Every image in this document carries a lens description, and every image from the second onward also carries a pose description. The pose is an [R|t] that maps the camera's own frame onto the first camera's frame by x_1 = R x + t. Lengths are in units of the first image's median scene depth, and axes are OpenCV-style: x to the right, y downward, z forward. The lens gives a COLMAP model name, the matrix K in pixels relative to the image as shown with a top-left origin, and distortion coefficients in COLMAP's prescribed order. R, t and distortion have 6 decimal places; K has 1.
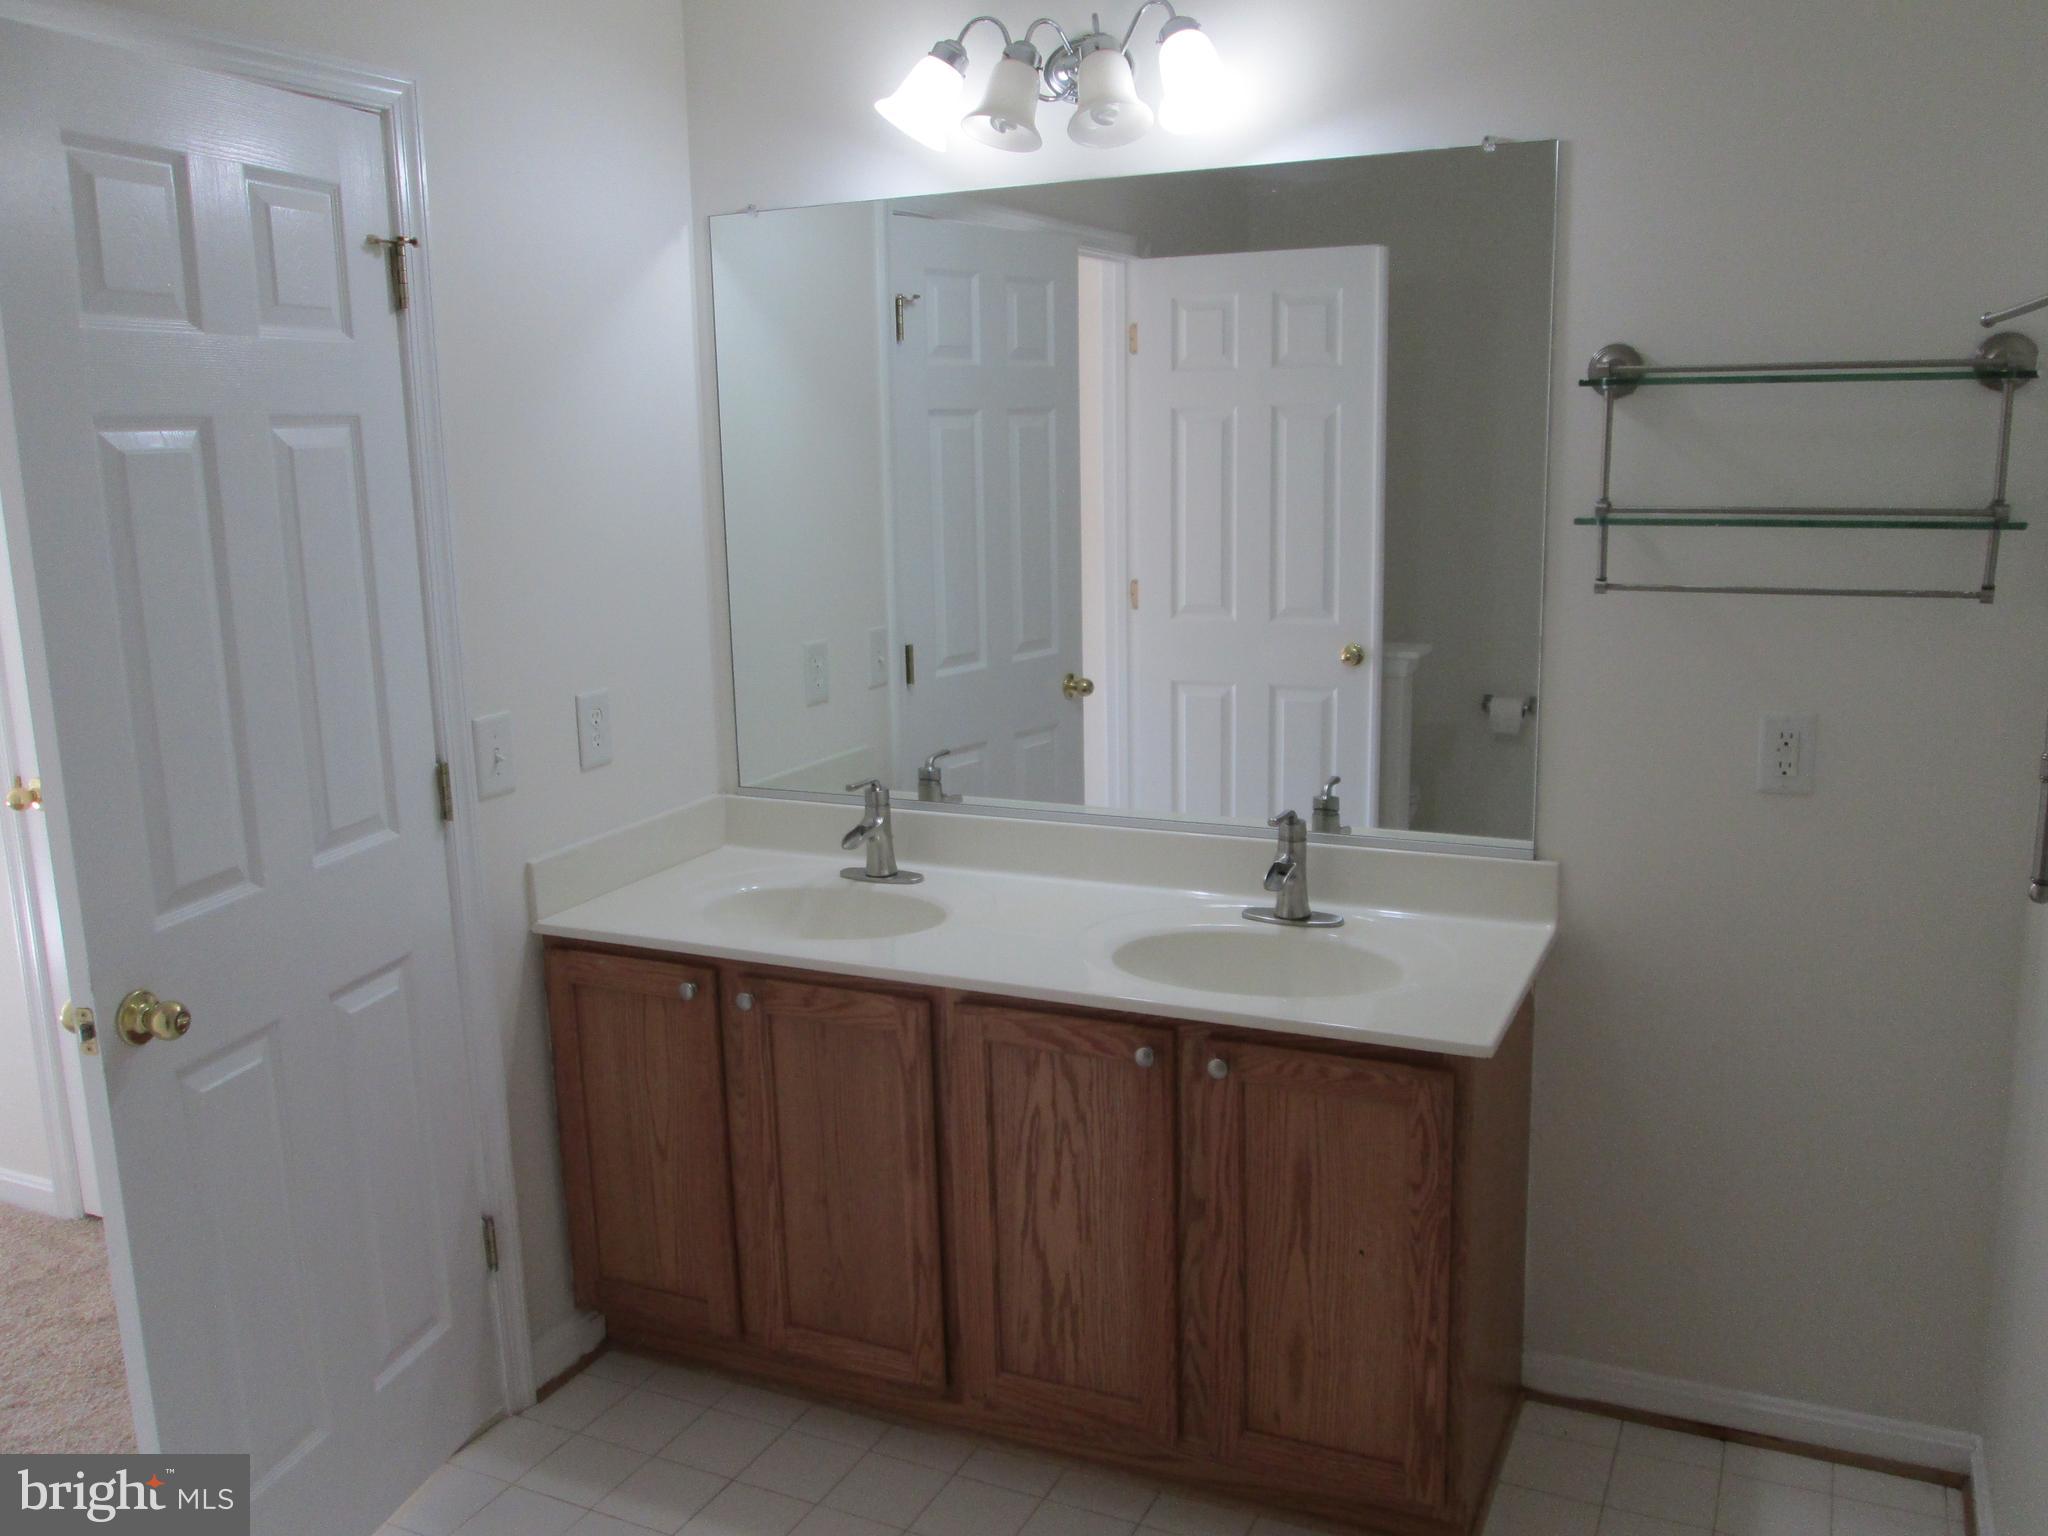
lens RADIAL K [[1709.5, 0, 1024.0], [0, 1709.5, 768.0], [0, 0, 1]] dist [-0.030549, 0.007767]
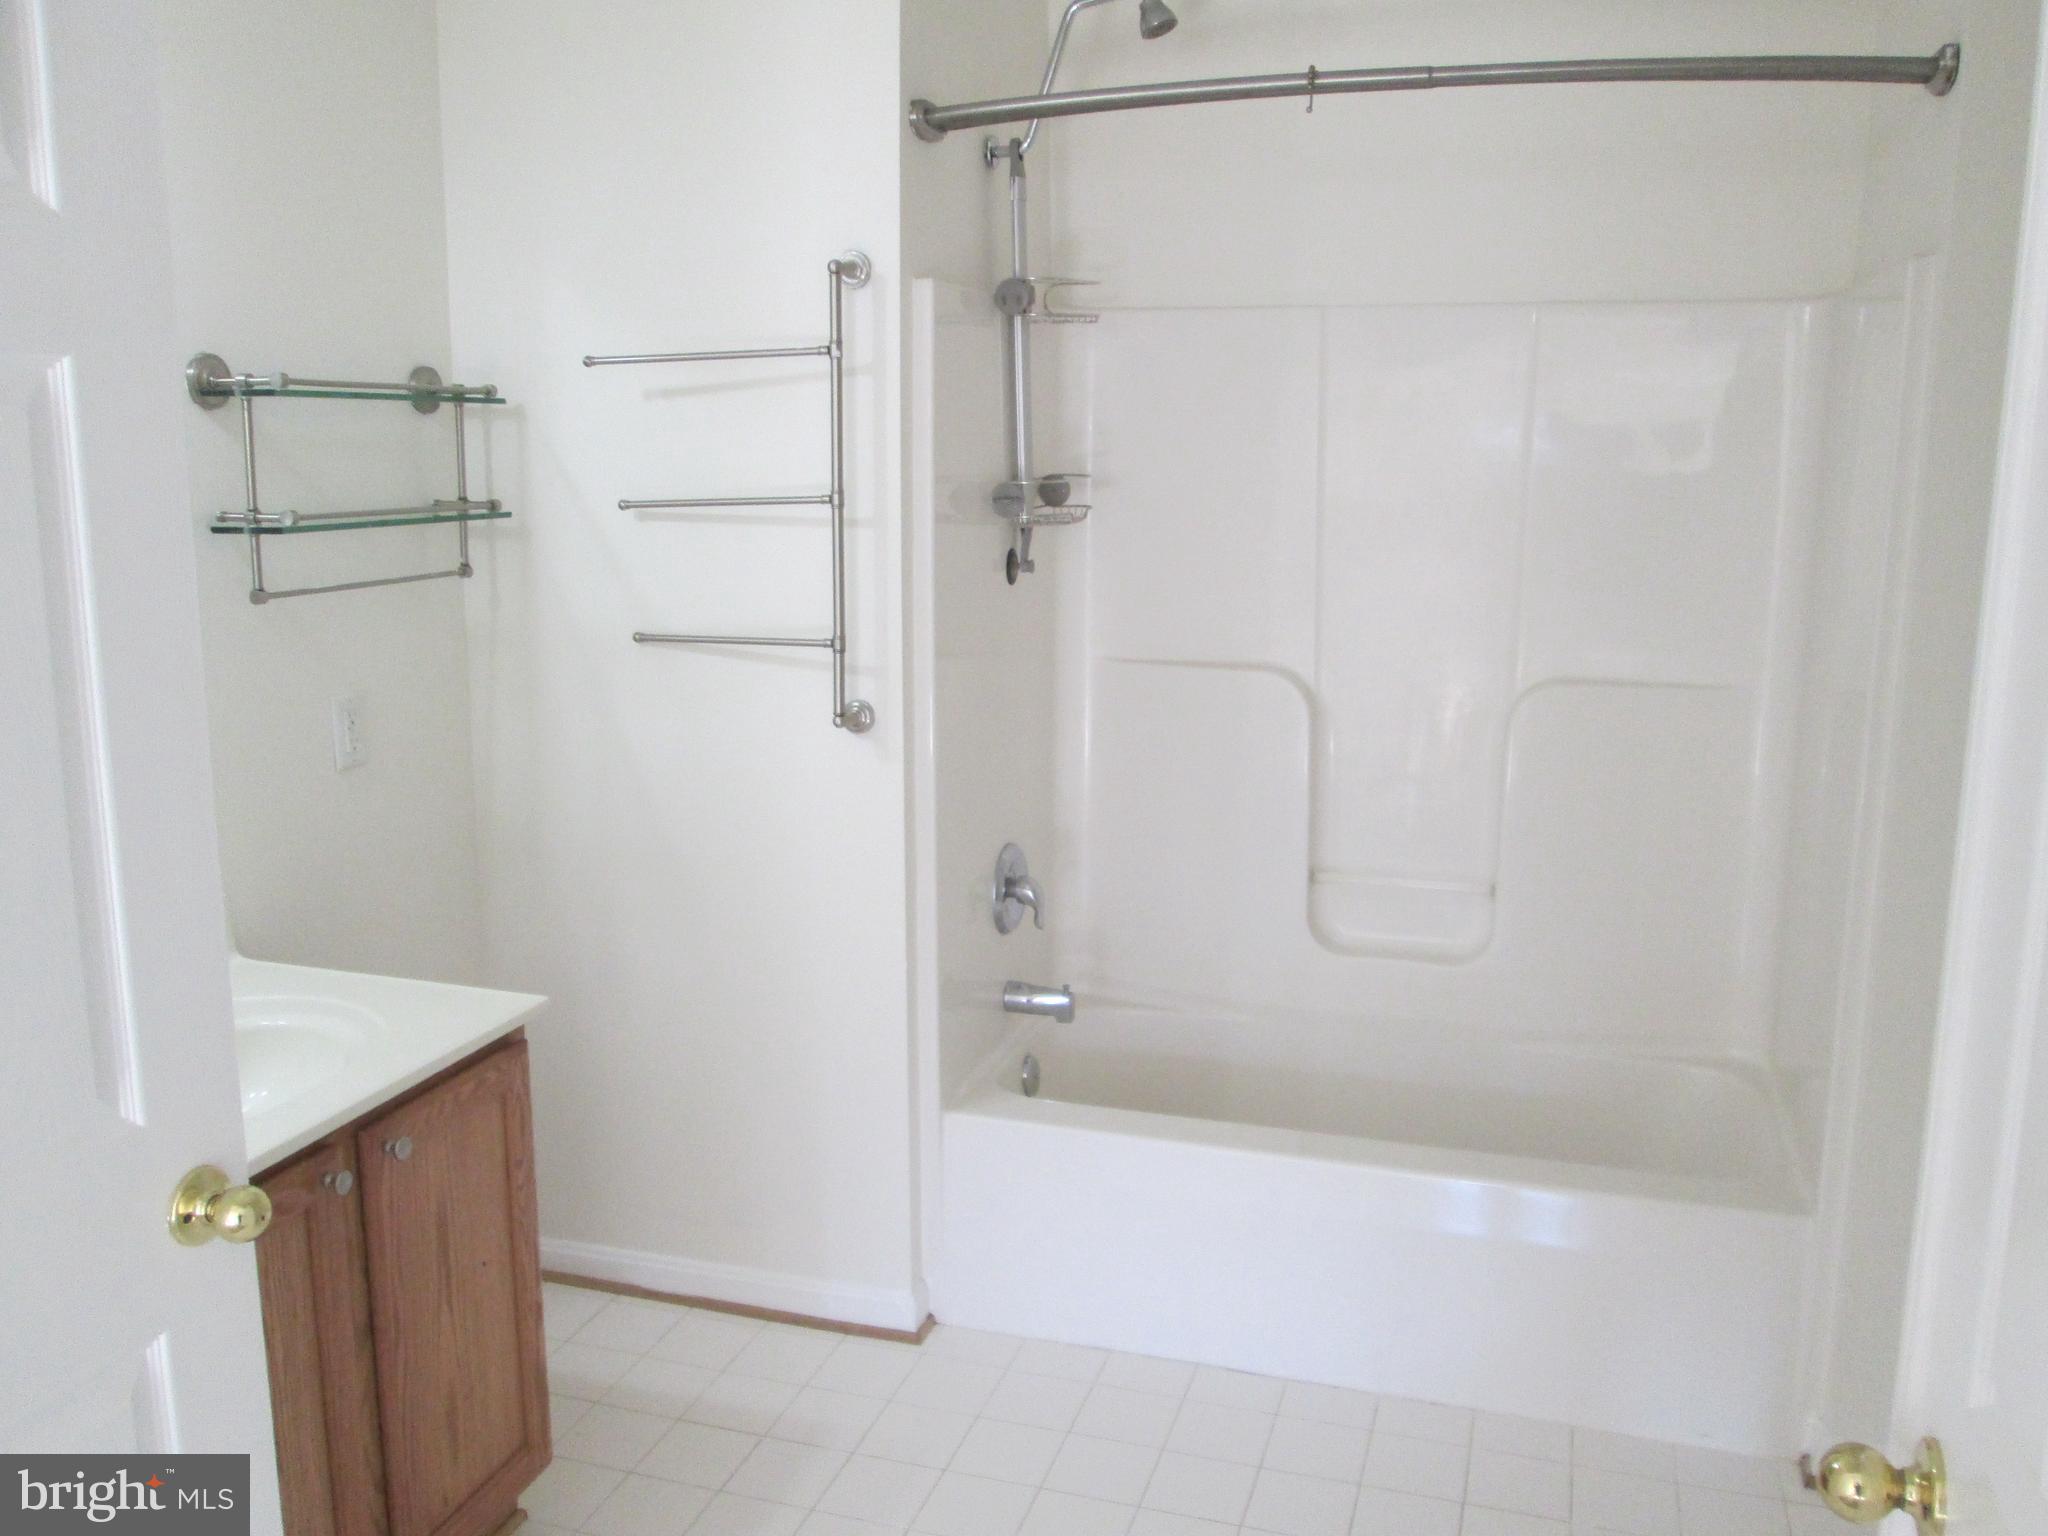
lens RADIAL K [[1693.7, 0, 1024.0], [0, 1693.7, 768.0], [0, 0, 1]] dist [-0.034249, 0.004842]
pose [[-0.120450, -0.166872, 0.978594, -0.737421], [0.205716, 0.960177, 0.189052, -0.110434], [-0.971171, 0.224083, -0.081325, 0.705100]]
